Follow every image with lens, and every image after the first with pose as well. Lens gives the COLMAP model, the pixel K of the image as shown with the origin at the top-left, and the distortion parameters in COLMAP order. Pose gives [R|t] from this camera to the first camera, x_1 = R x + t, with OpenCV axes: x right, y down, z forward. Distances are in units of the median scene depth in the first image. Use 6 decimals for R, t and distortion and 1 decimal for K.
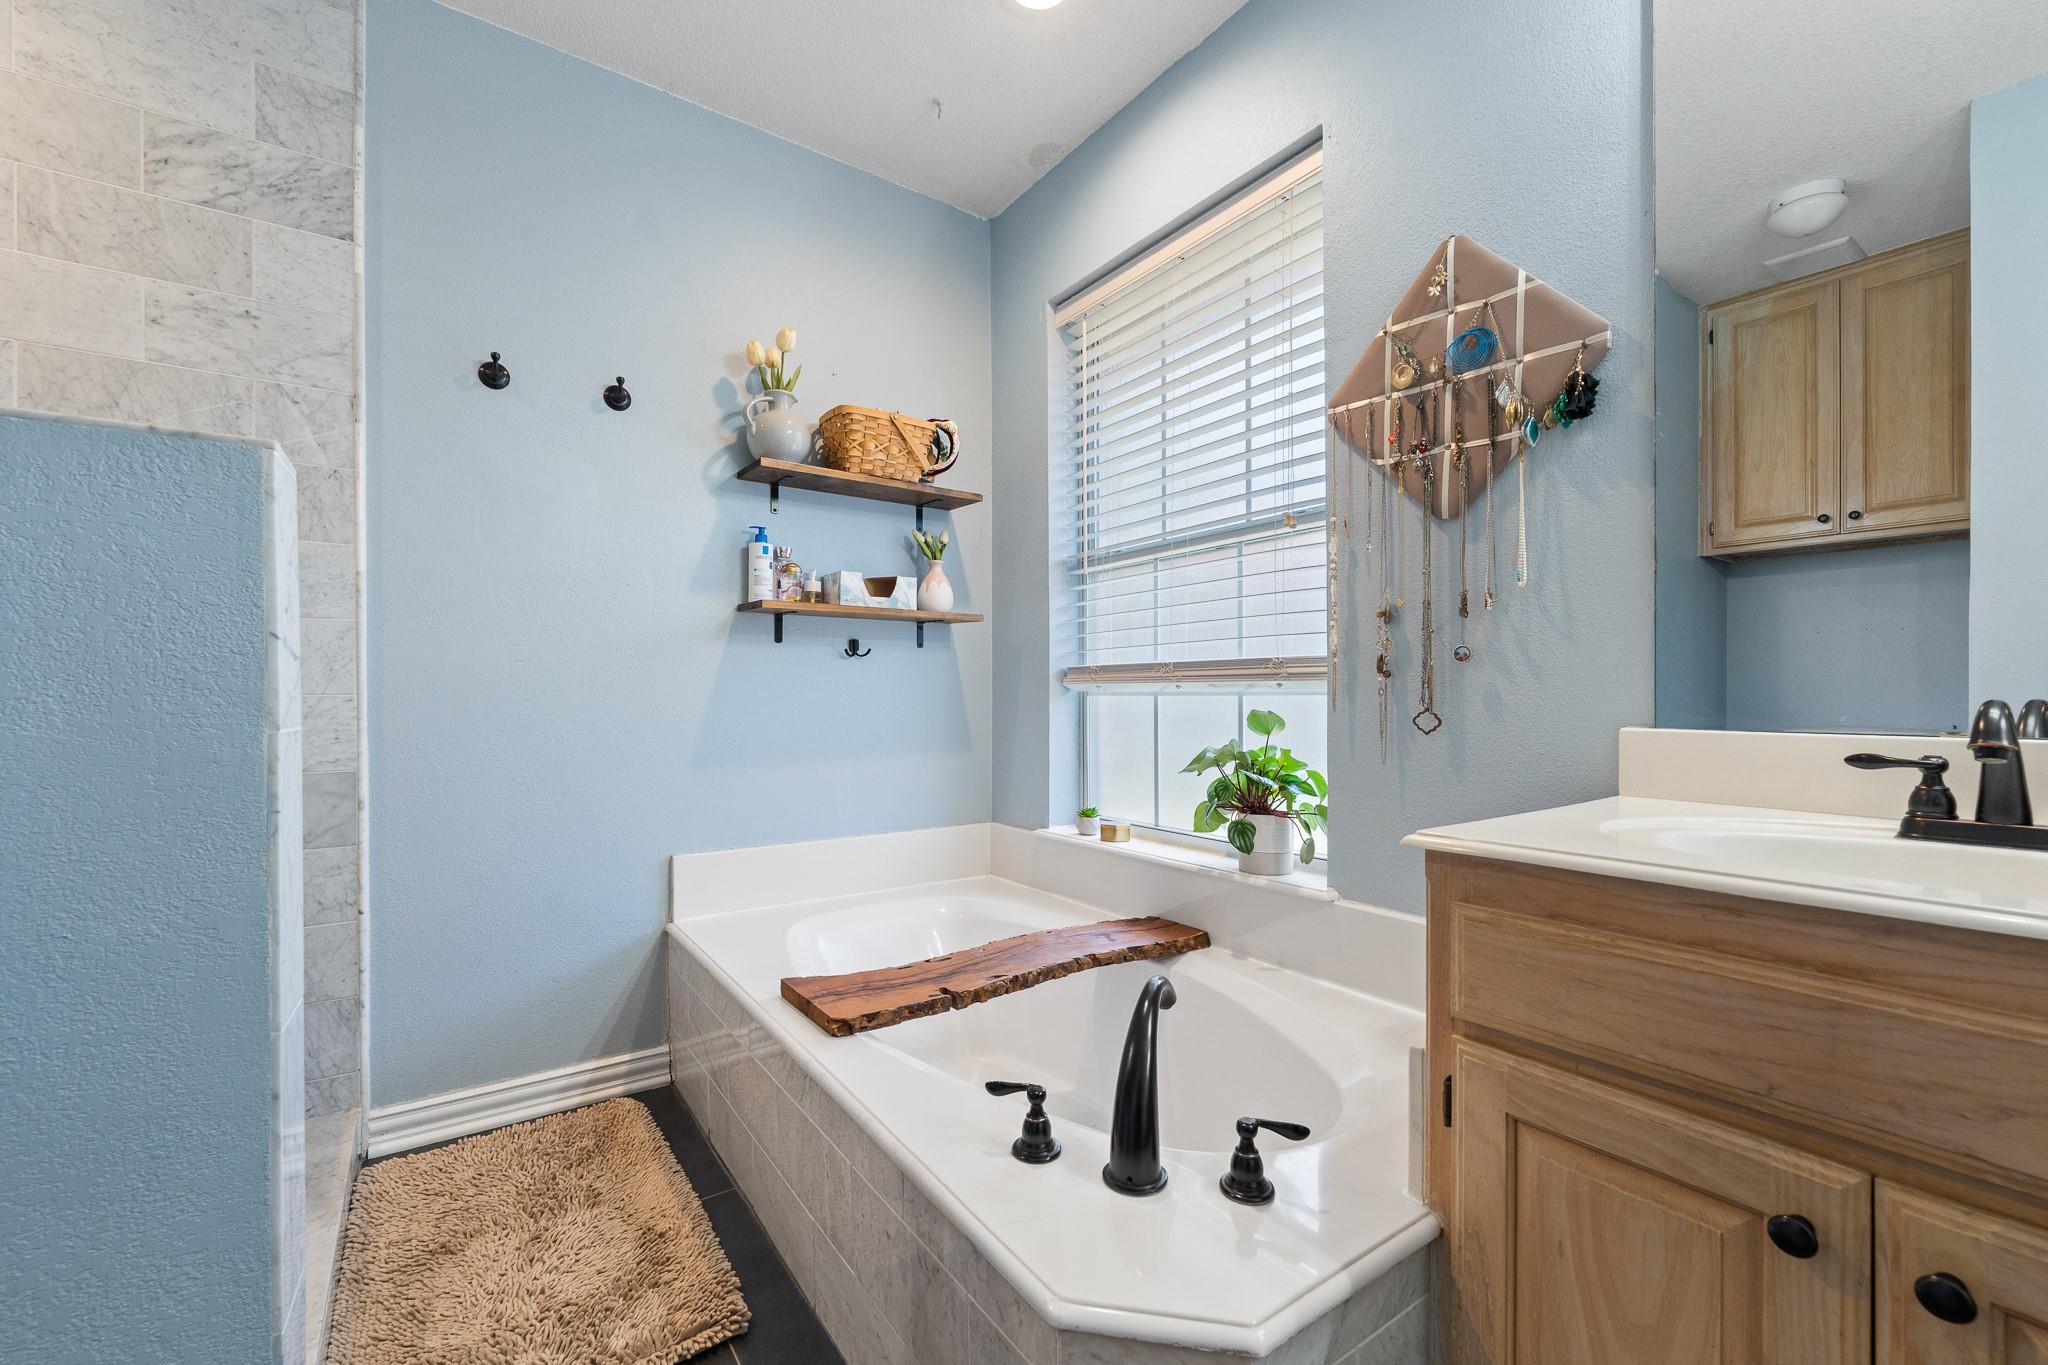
lens RADIAL K [[834.6, 0, 1026.3], [0, 834.6, 707.4], [0, 0, 1]] dist [-0.002586, -0.000290]
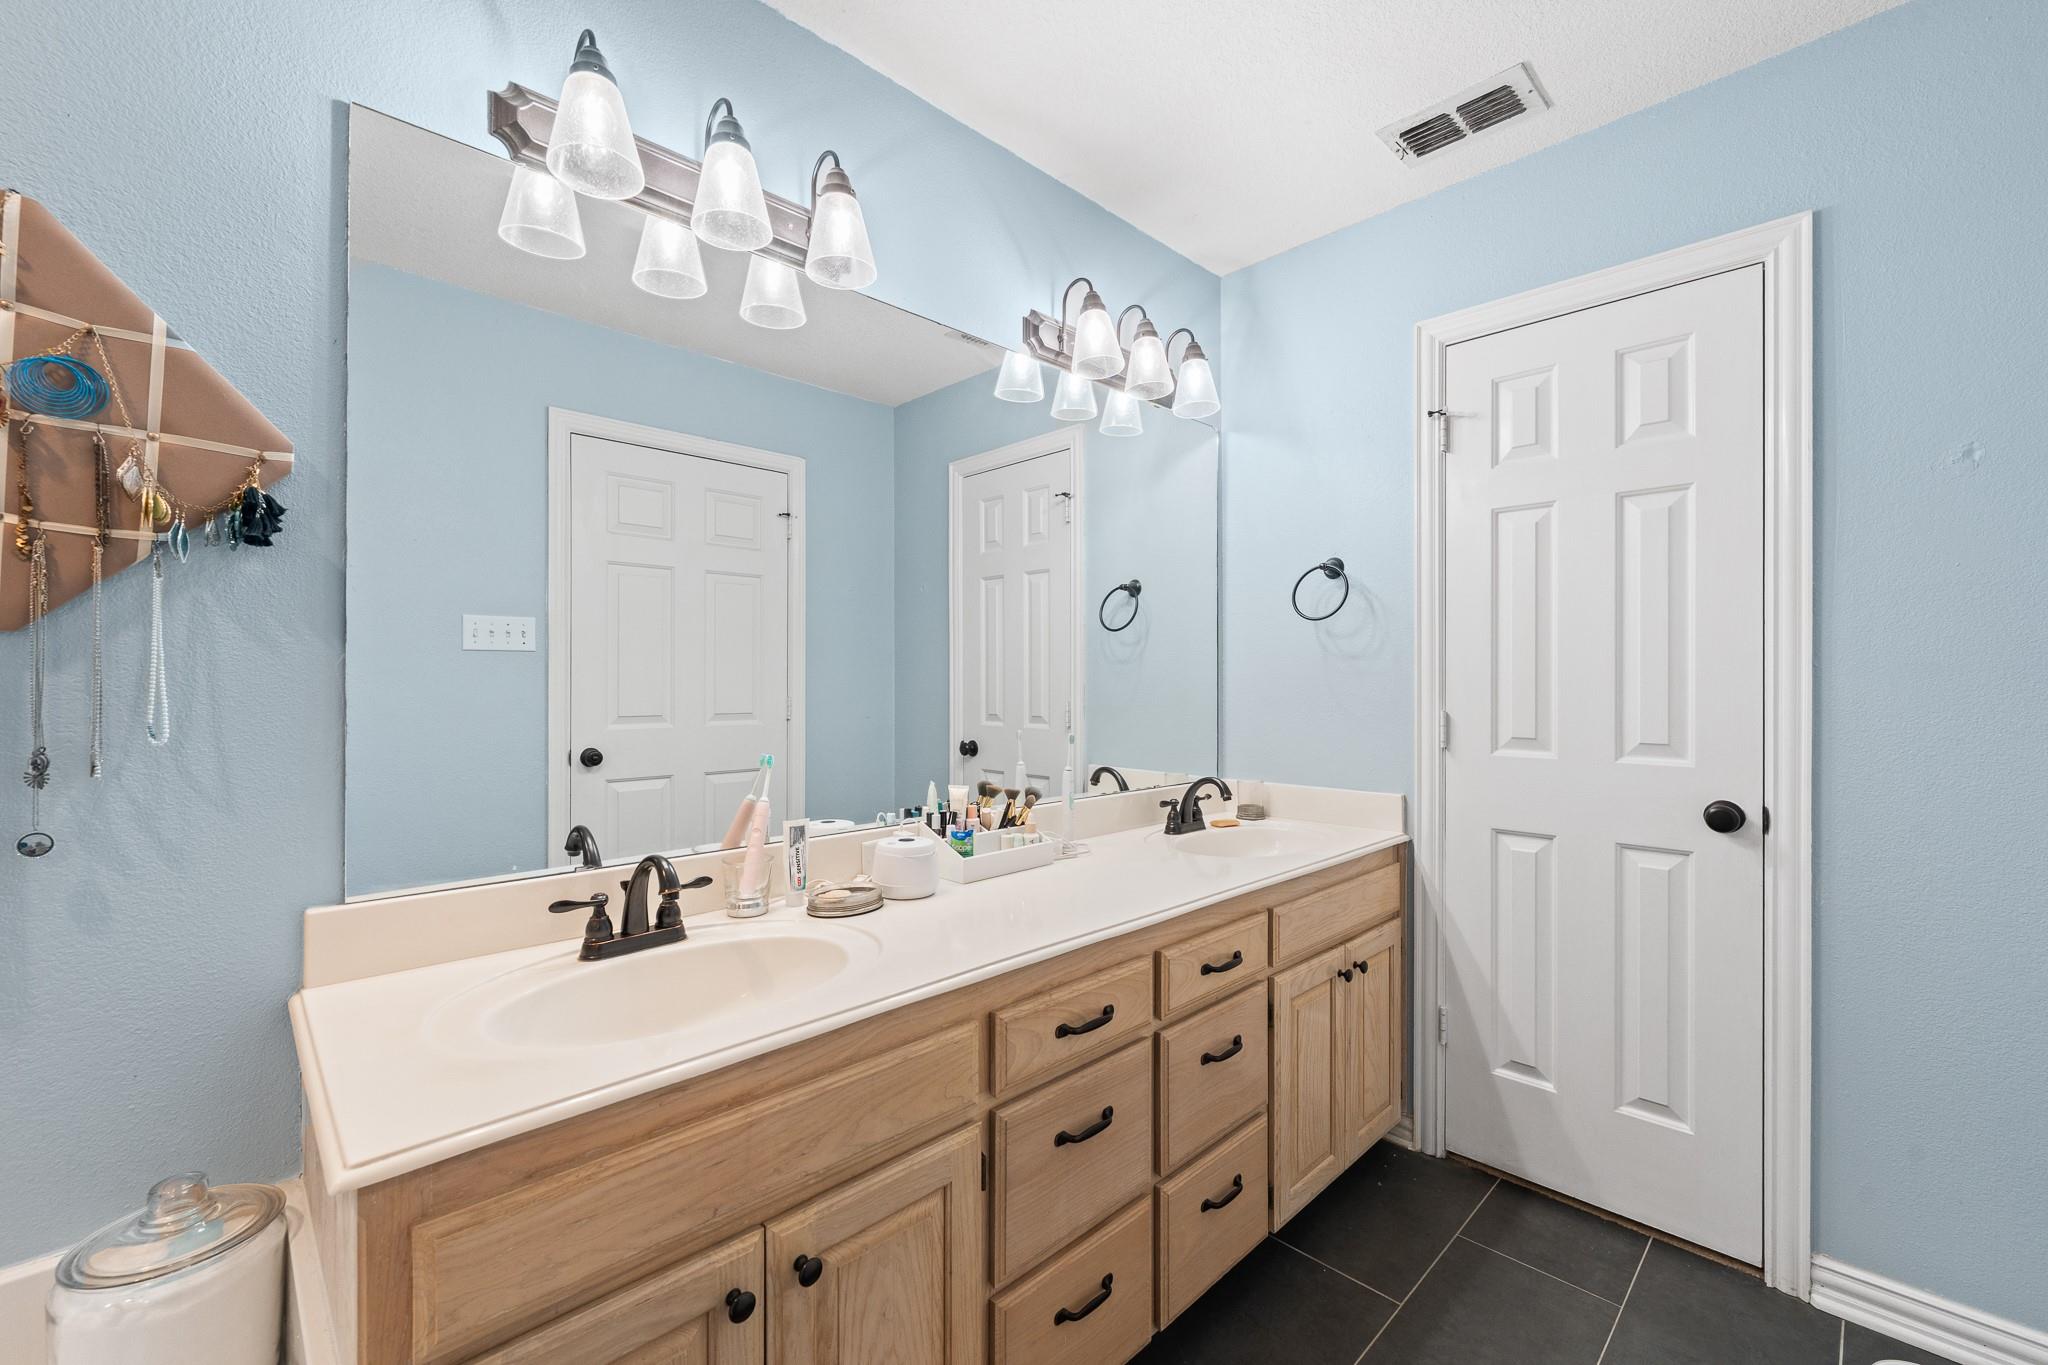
lens RADIAL K [[850.8, 0, 1030.6], [0, 850.8, 673.6], [0, 0, 1]] dist [-0.002348, -0.000009]
pose [[-0.167793, 0.001735, 0.985821, -0.290774], [0.007273, 0.999973, -0.000522, -0.216883], [-0.985795, 0.007082, -0.167802, 0.394151]]
